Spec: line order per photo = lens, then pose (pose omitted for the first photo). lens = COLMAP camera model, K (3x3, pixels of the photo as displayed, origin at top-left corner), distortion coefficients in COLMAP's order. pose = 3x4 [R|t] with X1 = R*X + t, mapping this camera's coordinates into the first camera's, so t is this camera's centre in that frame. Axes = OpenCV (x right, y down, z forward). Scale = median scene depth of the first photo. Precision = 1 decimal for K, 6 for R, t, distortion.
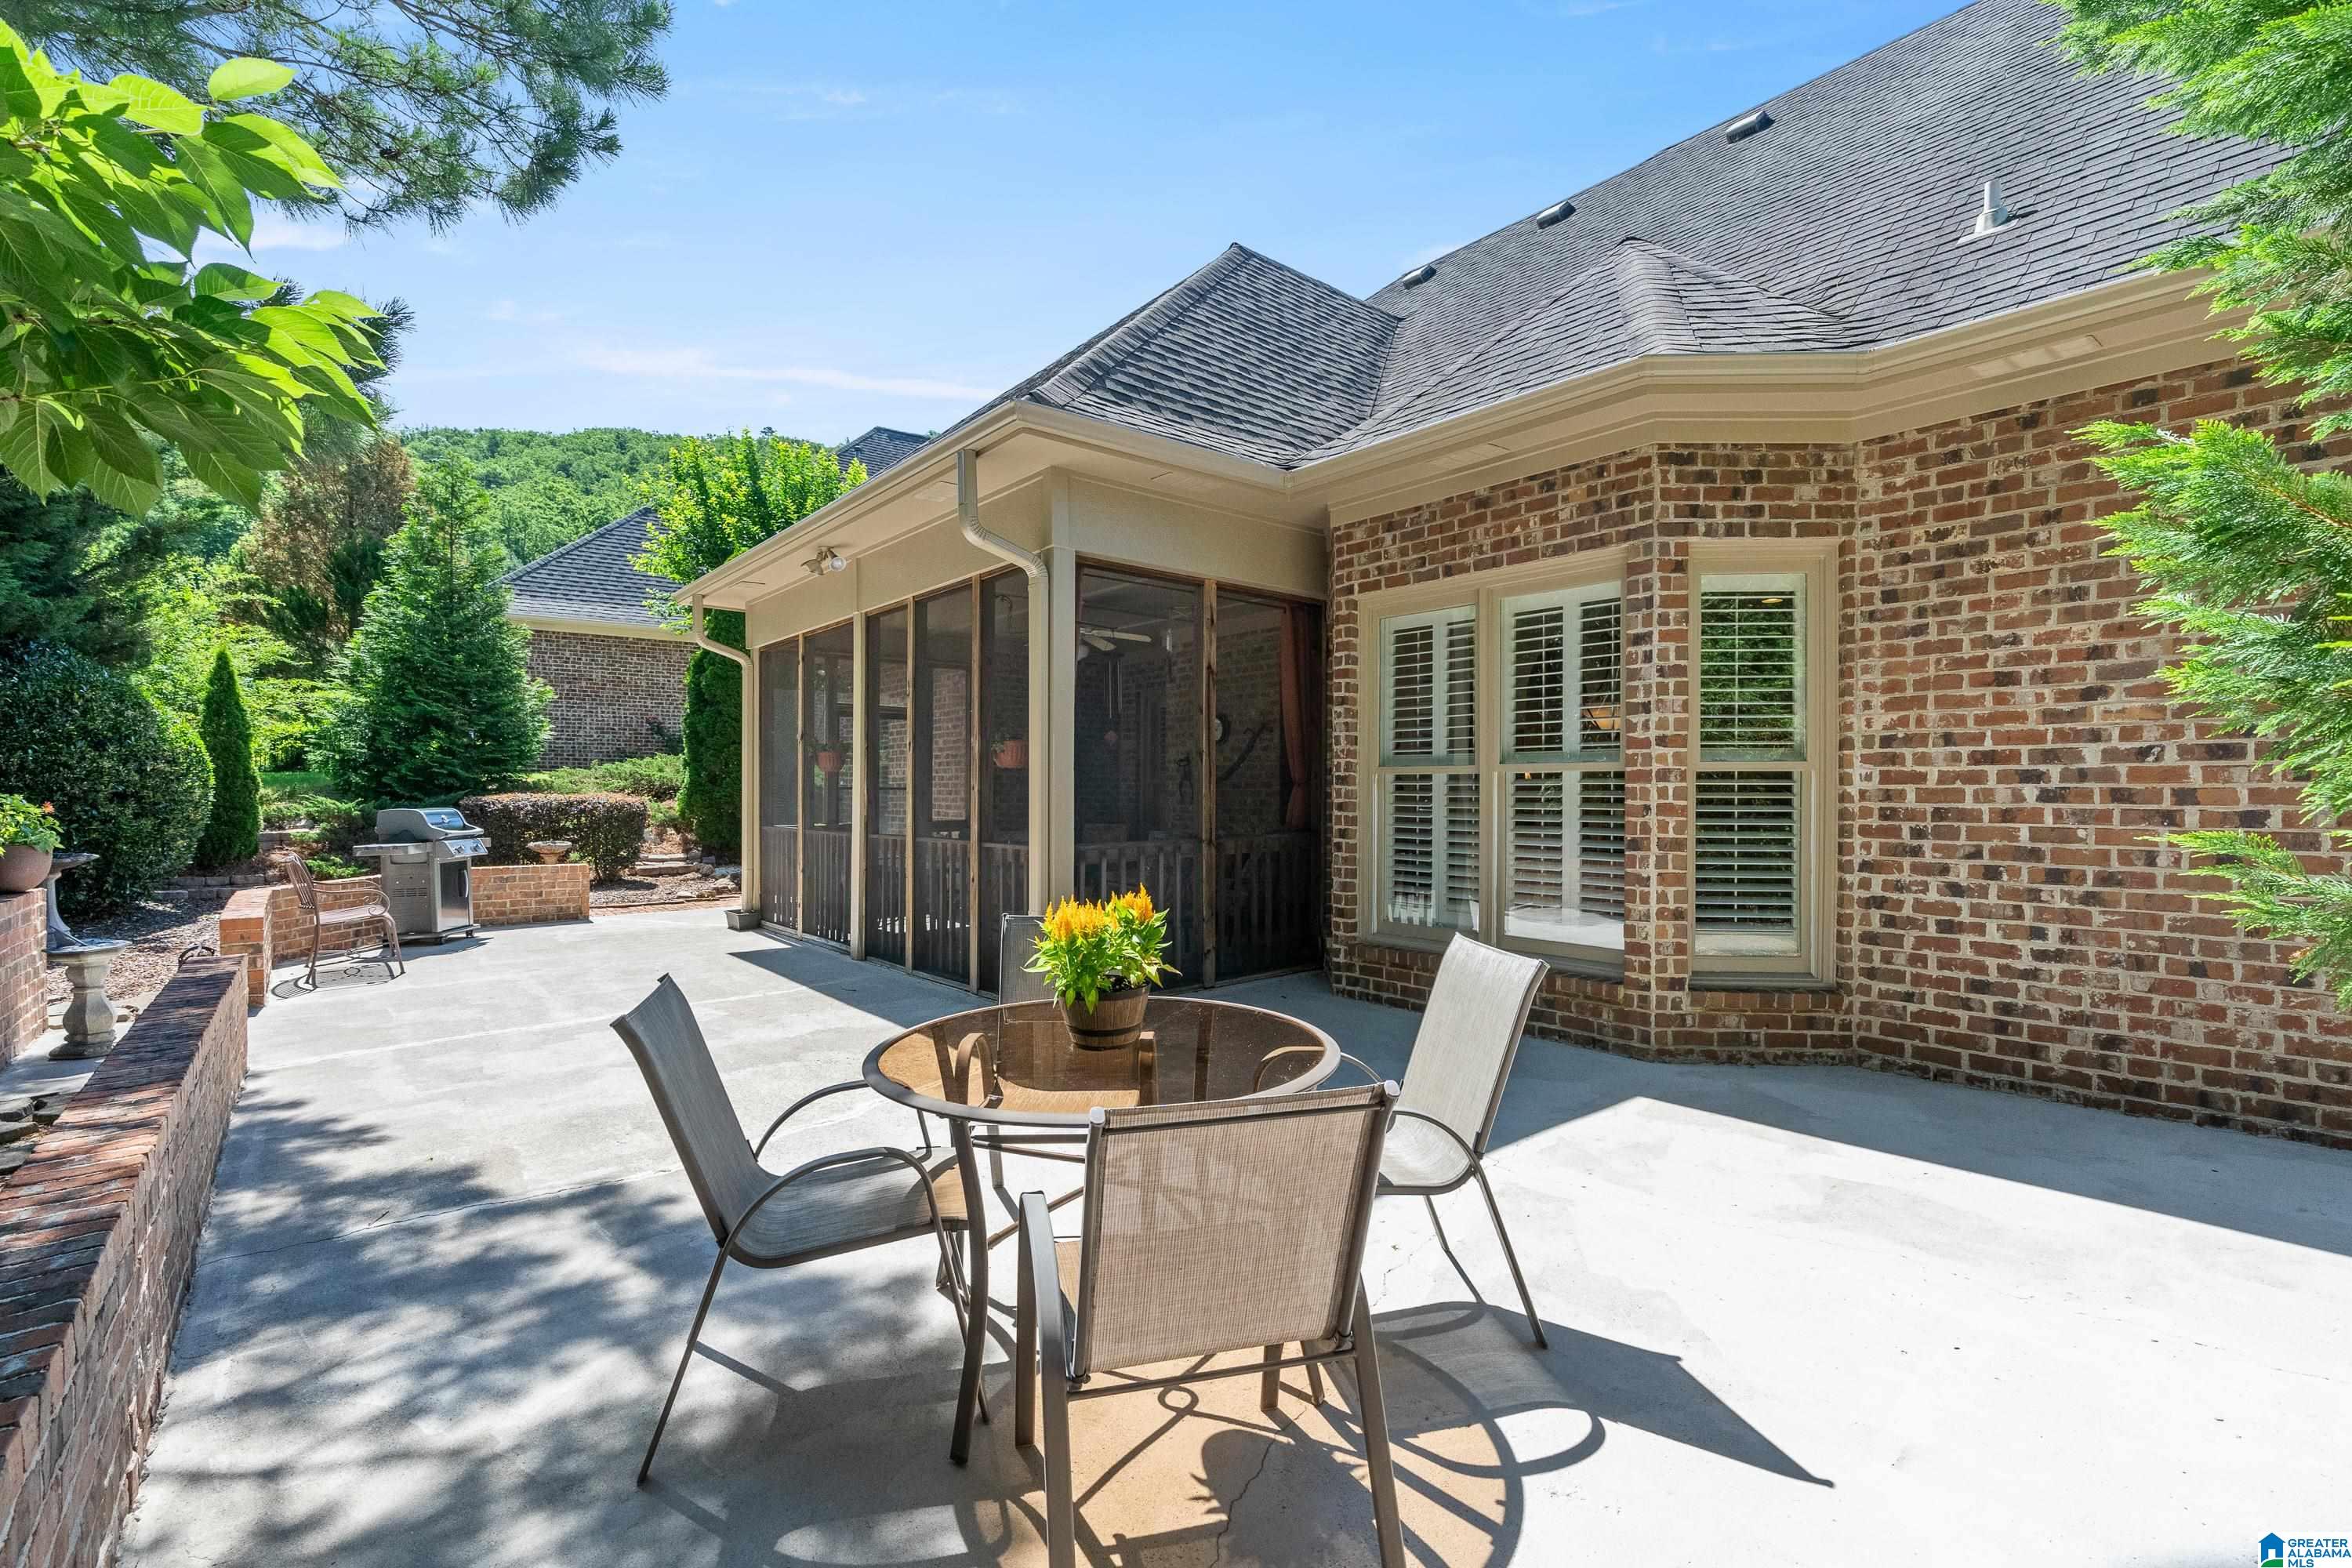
lens RADIAL K [[1077.2, 0, 1176.7], [0, 1077.2, 796.3], [0, 0, 1]] dist [-0.000649, -0.000087]
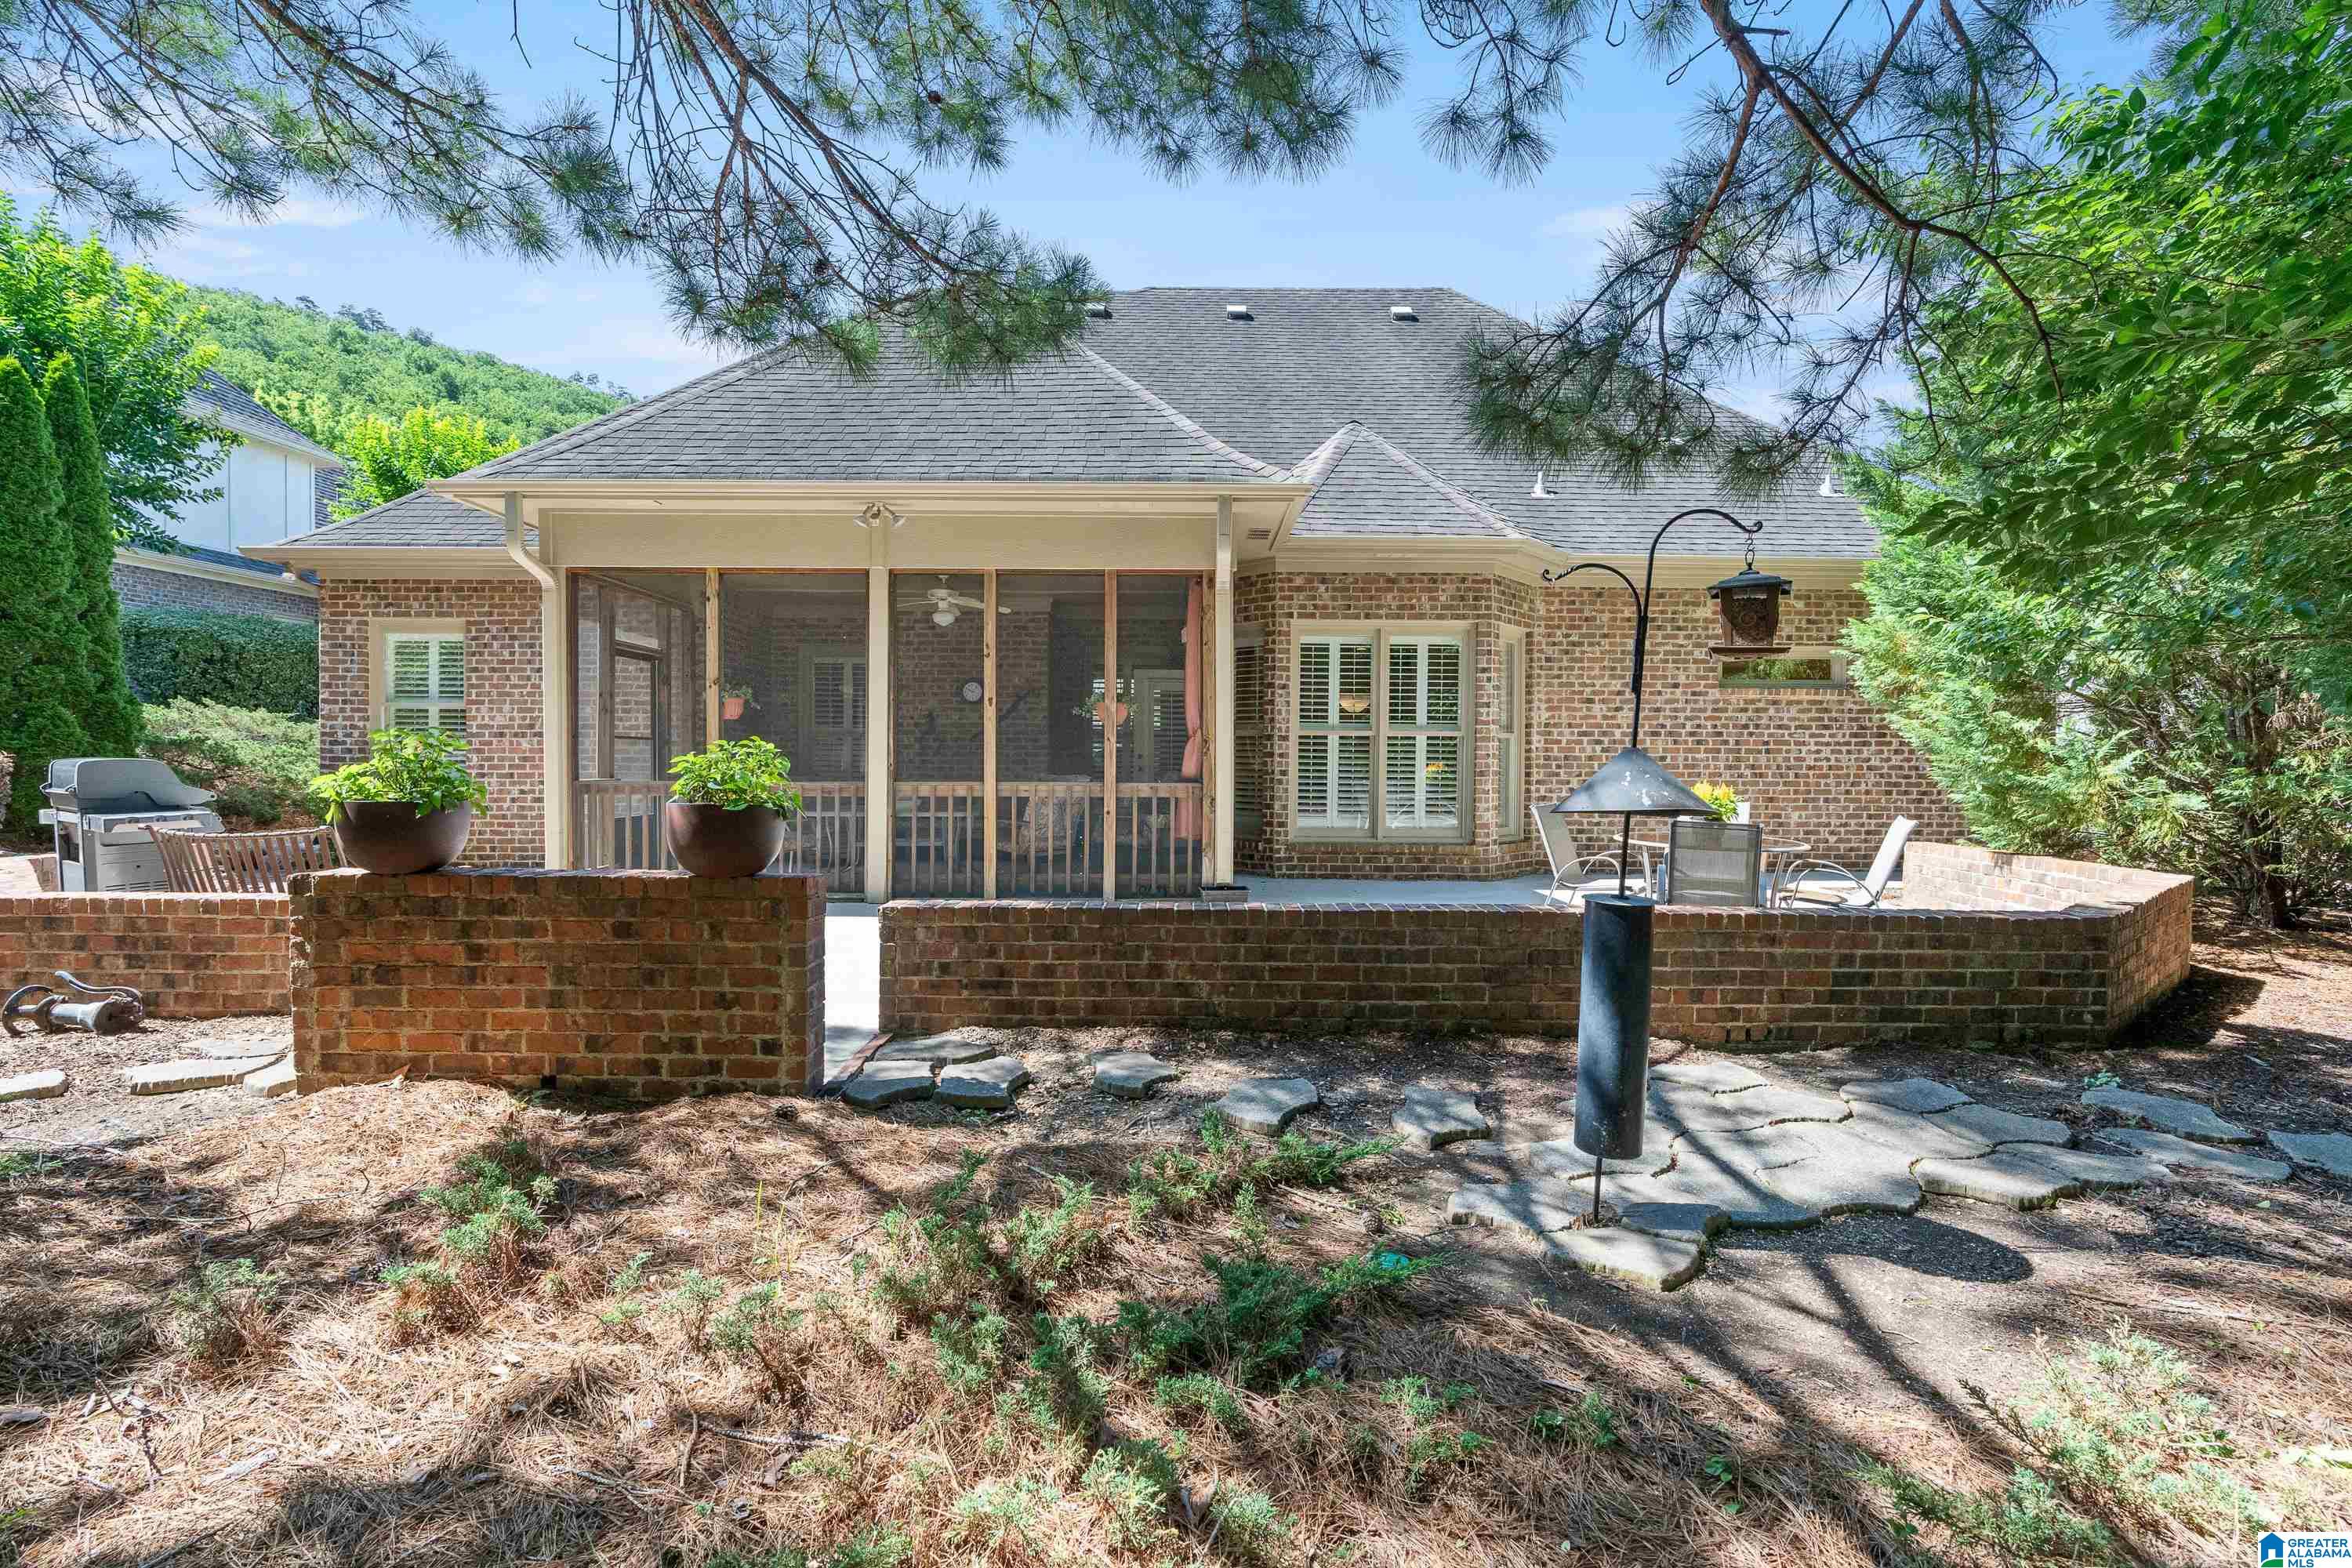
lens RADIAL K [[1077.2, 0, 1177.2], [0, 1077.2, 772.8], [0, 0, 1]] dist [-0.000649, -0.000087]
pose [[0.618137, -0.010872, 0.785995, -1.478288], [-0.003911, 0.999849, 0.016906, 0.011580], [-0.786060, -0.013524, 0.618002, 0.215975]]
